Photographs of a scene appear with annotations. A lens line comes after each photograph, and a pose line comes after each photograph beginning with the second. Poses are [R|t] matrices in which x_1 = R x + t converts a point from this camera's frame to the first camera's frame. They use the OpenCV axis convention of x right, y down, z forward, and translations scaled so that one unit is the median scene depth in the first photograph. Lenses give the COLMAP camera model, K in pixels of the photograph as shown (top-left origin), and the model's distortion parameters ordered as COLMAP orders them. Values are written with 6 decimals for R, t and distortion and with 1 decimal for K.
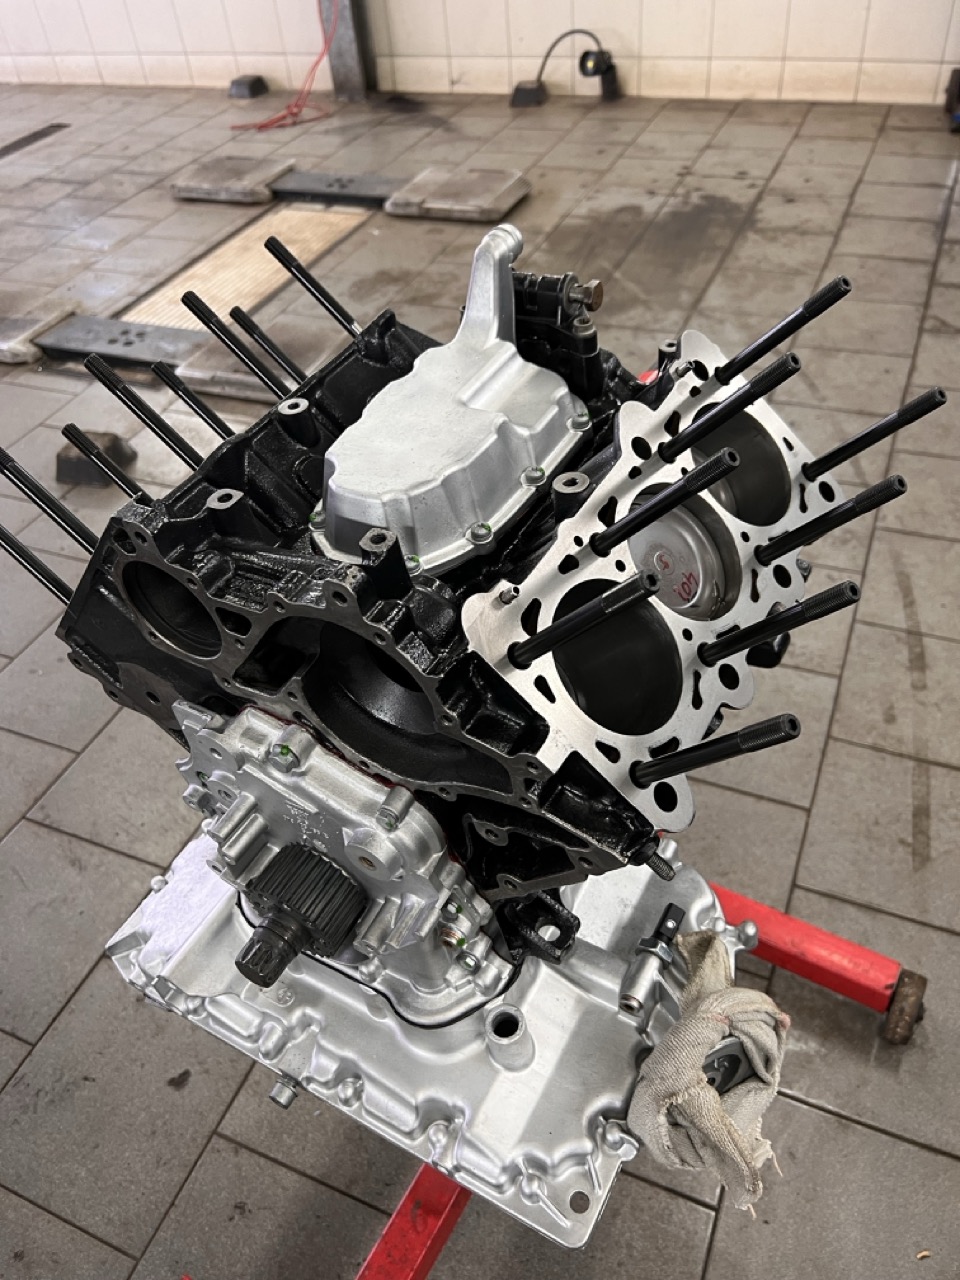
lens RADIAL K [[993.5, 0, 489.0], [0, 993.5, 640.4], [0, 0, 1]] dist [0.006632, -0.001702]
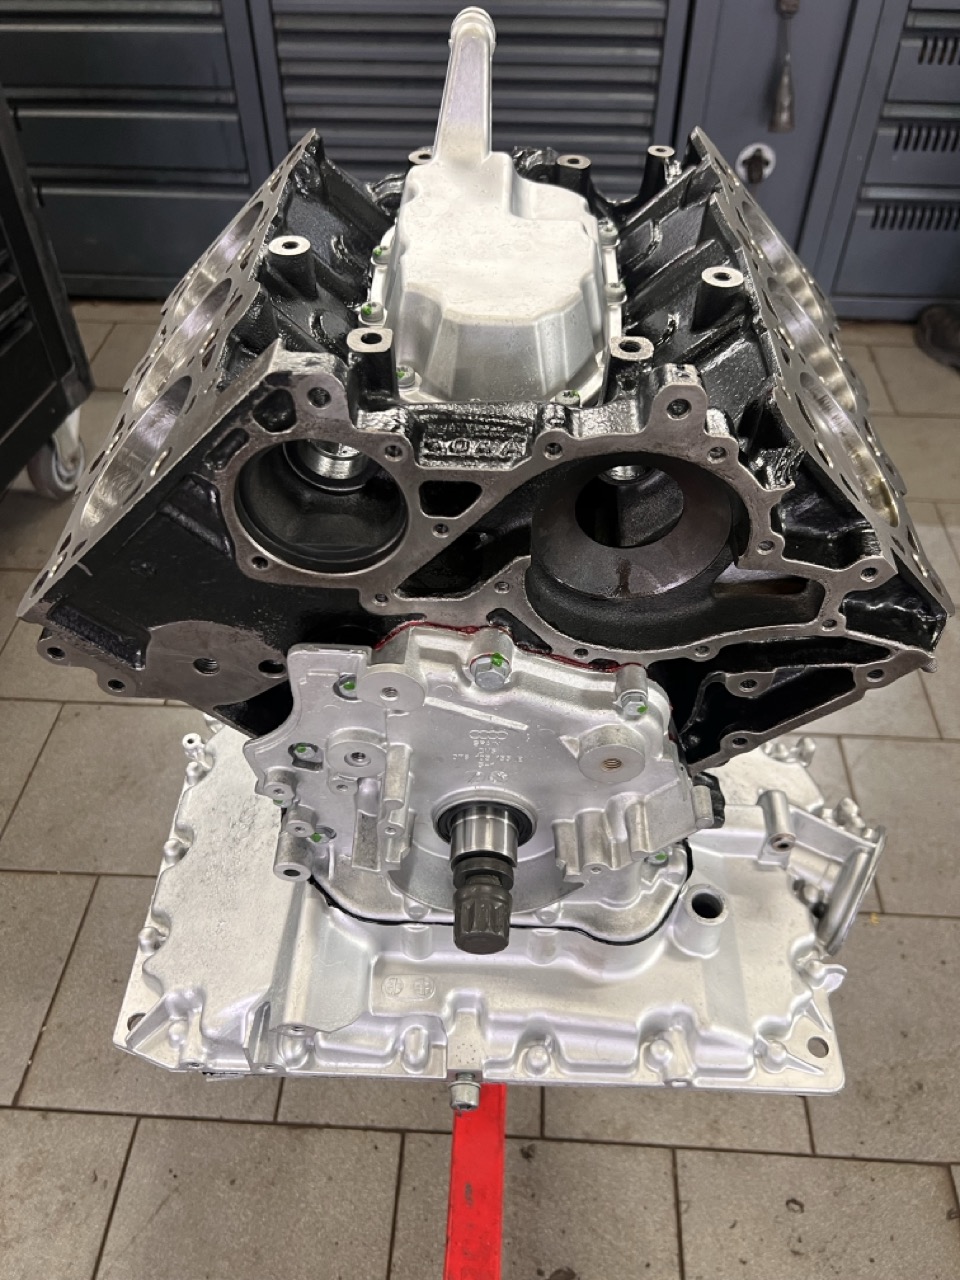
lens RADIAL K [[993.5, 0, 489.0], [0, 993.5, 640.4], [0, 0, 1]] dist [0.006632, -0.001702]
pose [[0.863284, -0.249055, 0.438989, -0.538033], [0.227340, 0.968422, 0.102352, 0.013077], [-0.450618, 0.011441, 0.892643, 0.295196]]
